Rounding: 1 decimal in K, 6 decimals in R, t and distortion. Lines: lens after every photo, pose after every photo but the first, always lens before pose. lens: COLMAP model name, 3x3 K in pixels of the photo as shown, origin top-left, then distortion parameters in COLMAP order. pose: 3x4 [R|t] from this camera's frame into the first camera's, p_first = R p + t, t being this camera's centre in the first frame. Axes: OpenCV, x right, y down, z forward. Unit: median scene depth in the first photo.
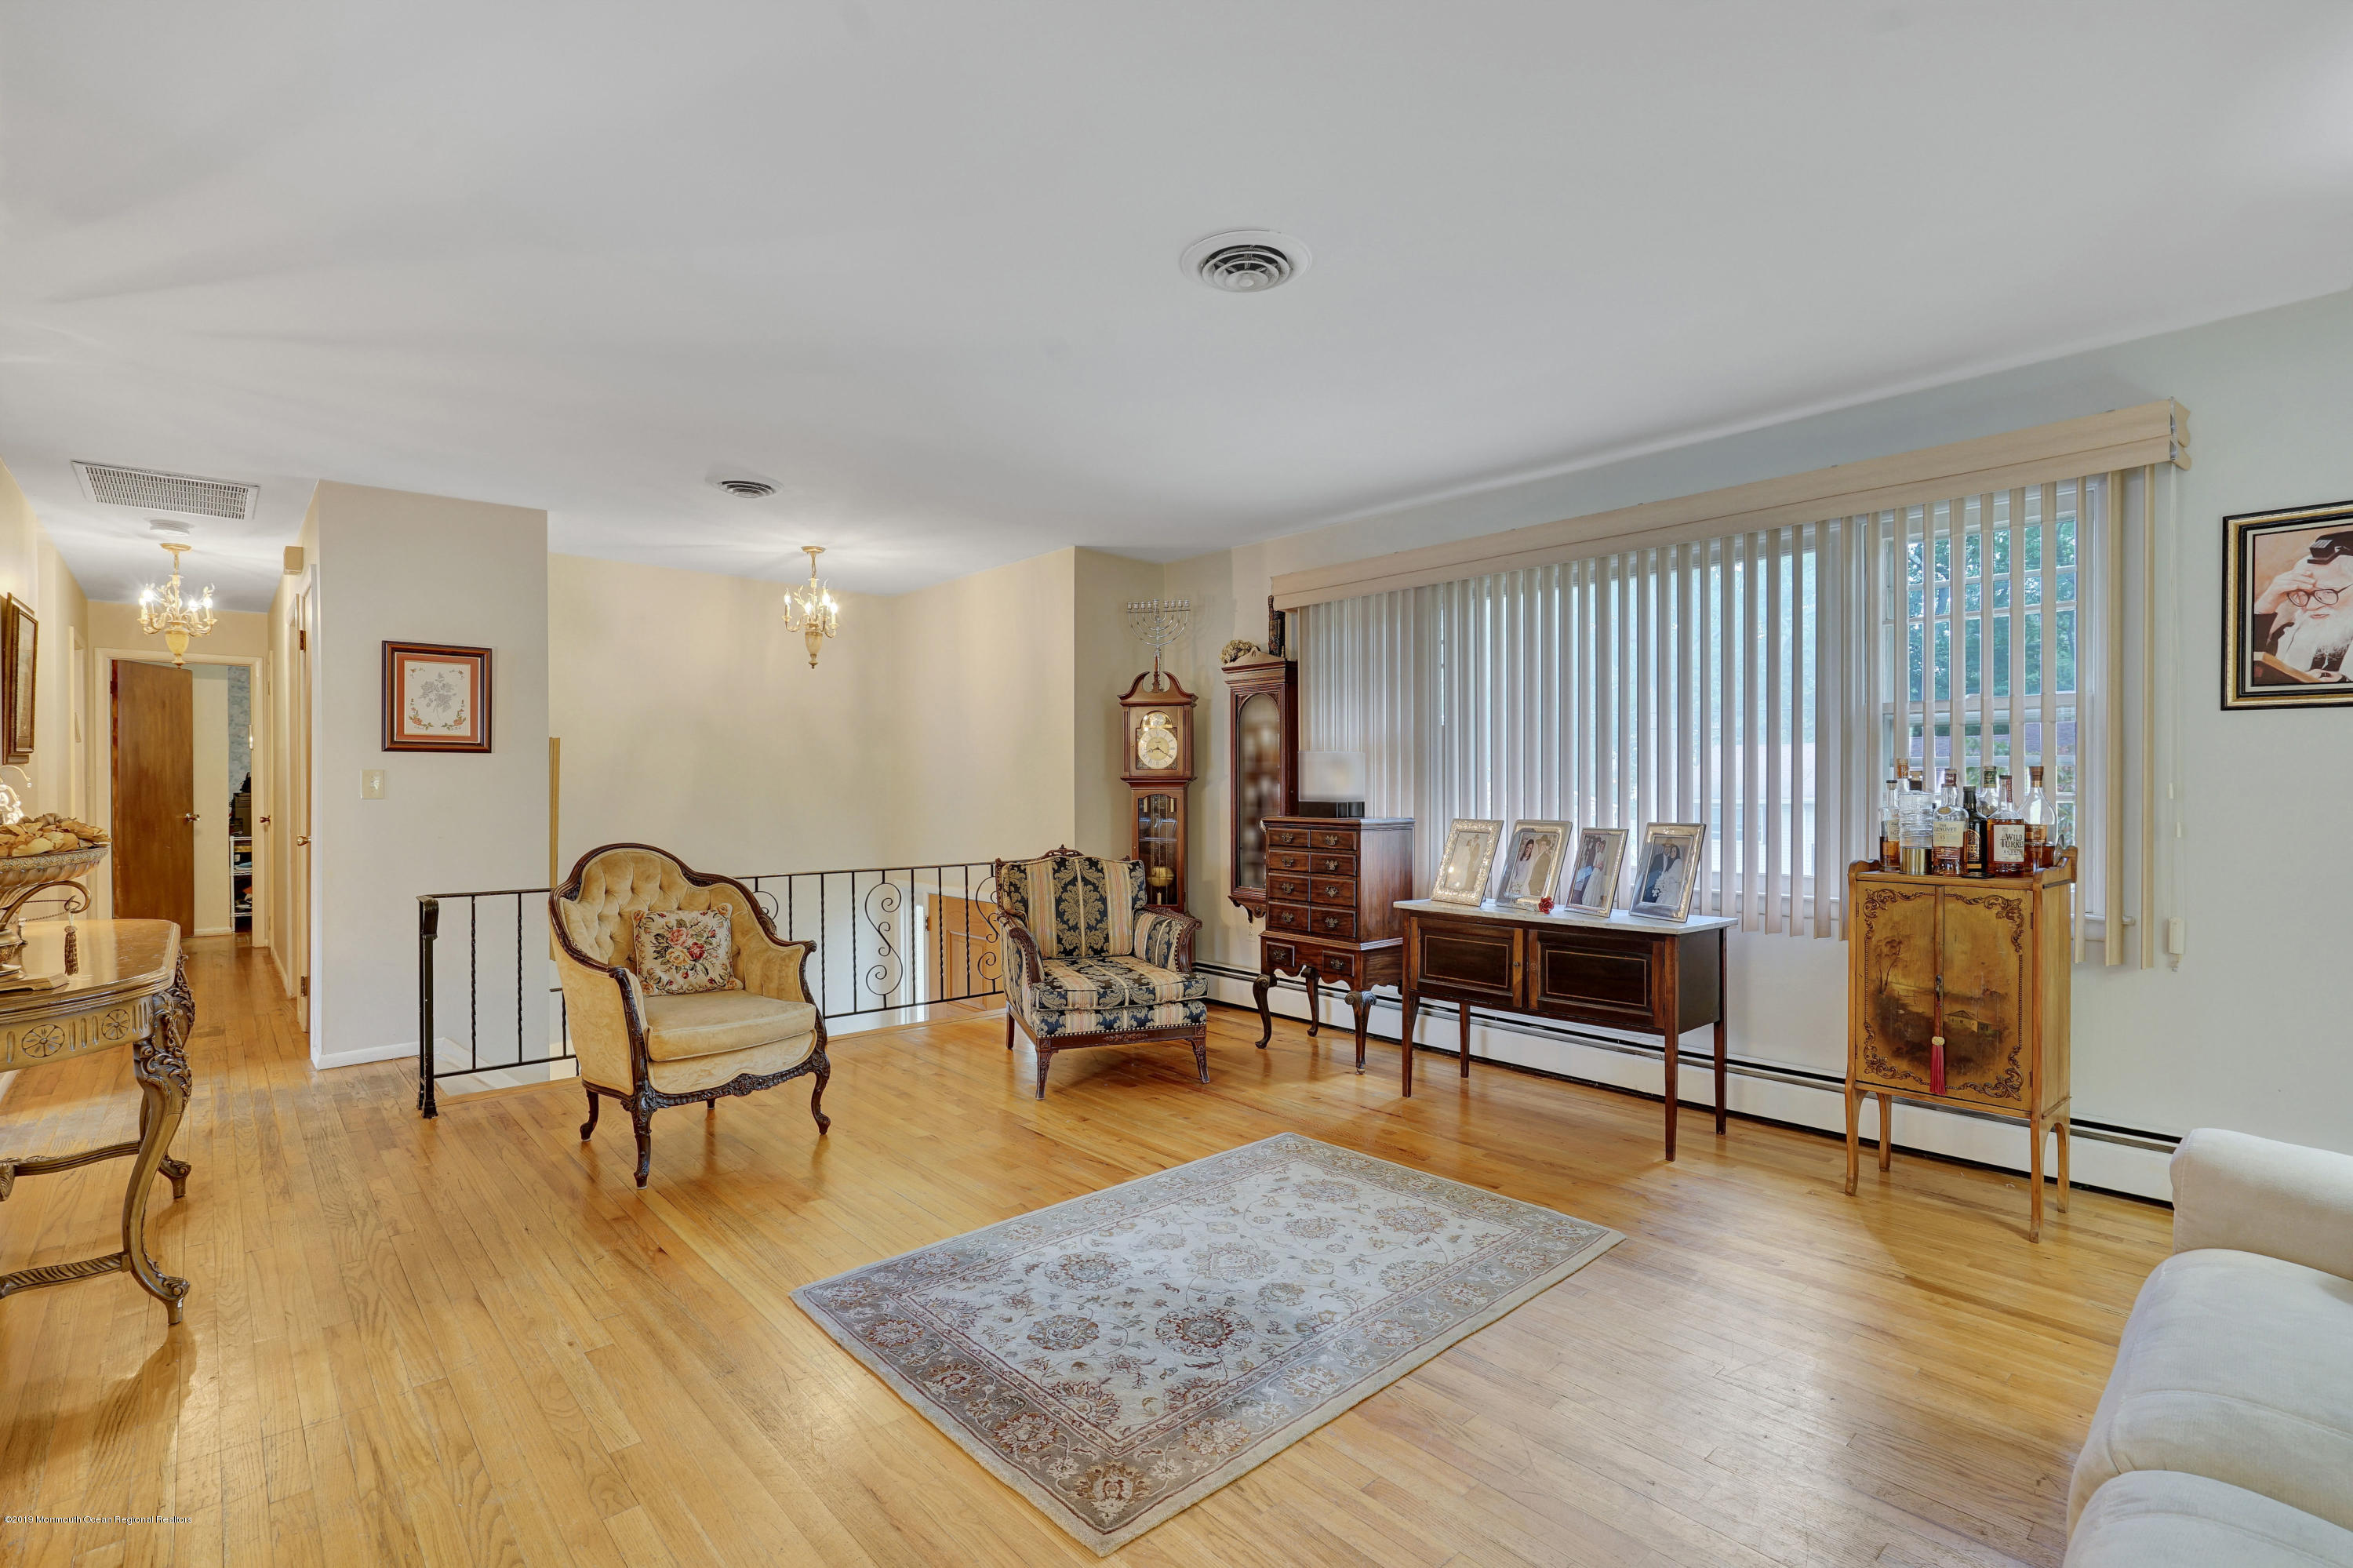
lens RADIAL K [[1092.3, 0, 1164.7], [0, 1092.3, 783.8], [0, 0, 1]] dist [-0.004812, 0.003863]
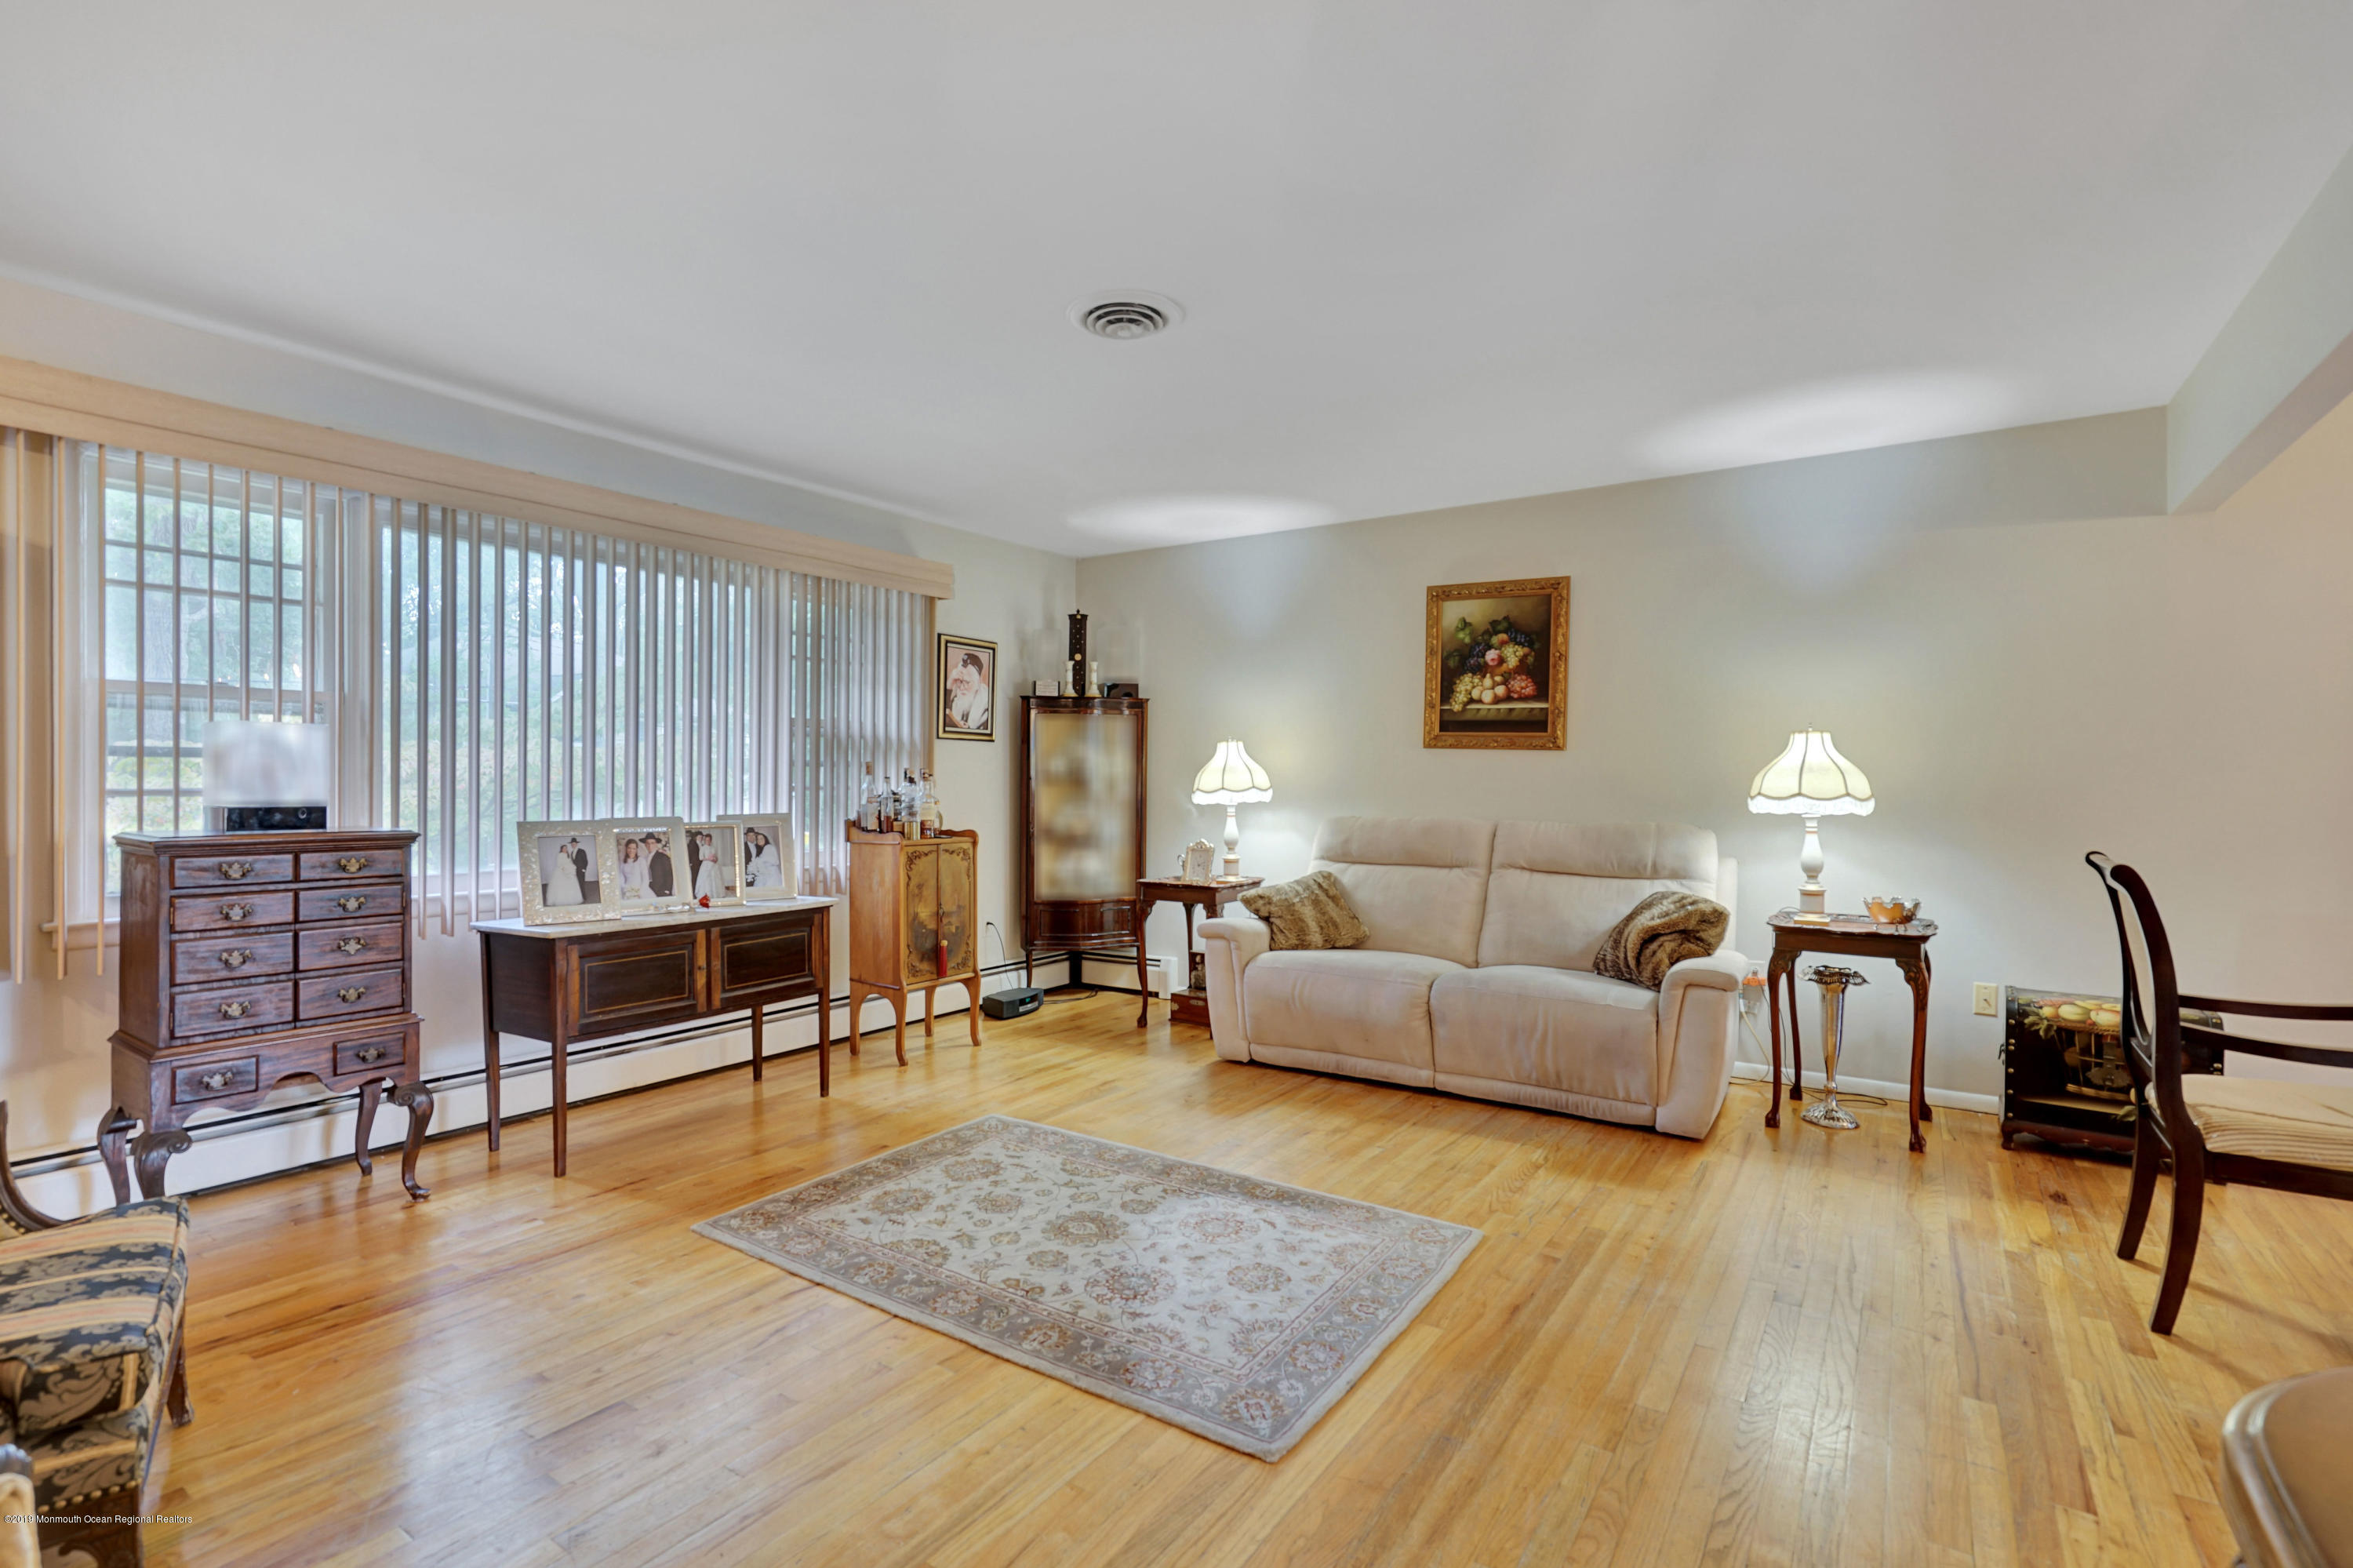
lens RADIAL K [[1092.3, 0, 1161.9], [0, 1092.3, 794.0], [0, 0, 1]] dist [-0.004812, 0.003863]
pose [[-0.239612, -0.016687, 0.970725, -0.902945], [-0.005251, 0.999860, 0.015891, -0.006180], [-0.970855, -0.001289, -0.239666, 1.077553]]
